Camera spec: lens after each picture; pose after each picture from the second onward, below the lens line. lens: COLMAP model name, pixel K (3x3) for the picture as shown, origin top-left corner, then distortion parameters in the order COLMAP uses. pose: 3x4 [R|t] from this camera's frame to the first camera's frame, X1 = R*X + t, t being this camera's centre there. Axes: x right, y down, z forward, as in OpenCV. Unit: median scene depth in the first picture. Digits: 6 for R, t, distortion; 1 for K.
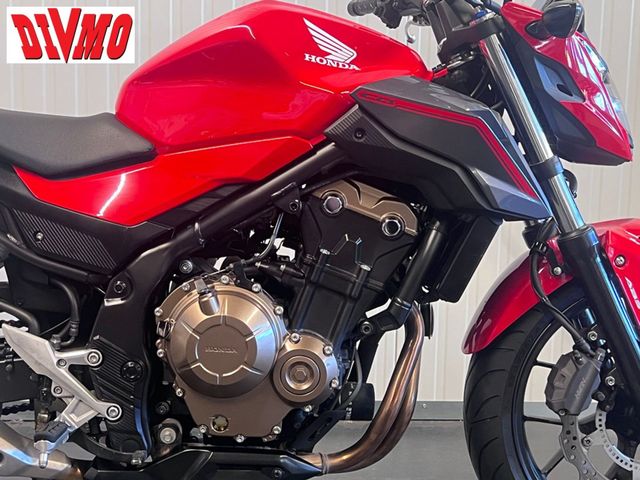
lens RADIAL K [[994.6, 0, 312.1], [0, 994.6, 239.6], [0, 0, 1]] dist [0.127703, 0.000000]
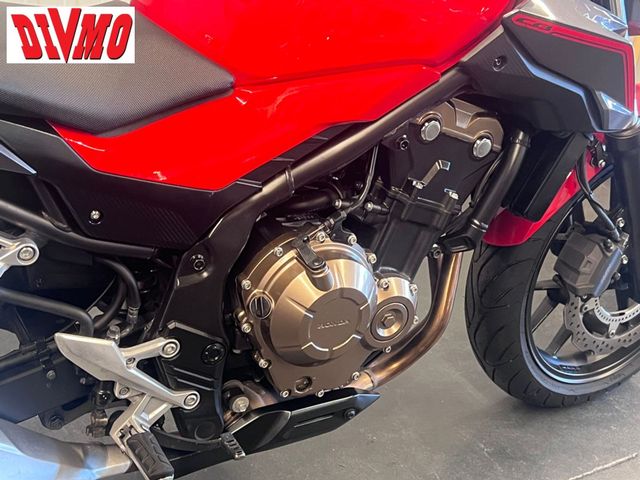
lens RADIAL K [[994.6, 0, 310.9], [0, 994.6, 253.0], [0, 0, 1]] dist [0.127703, 0.000000]
pose [[0.879594, -0.158056, 0.448701, -0.461001], [-0.037394, 0.917305, 0.396426, -0.269837], [-0.474253, -0.365473, 0.800946, 0.336081]]
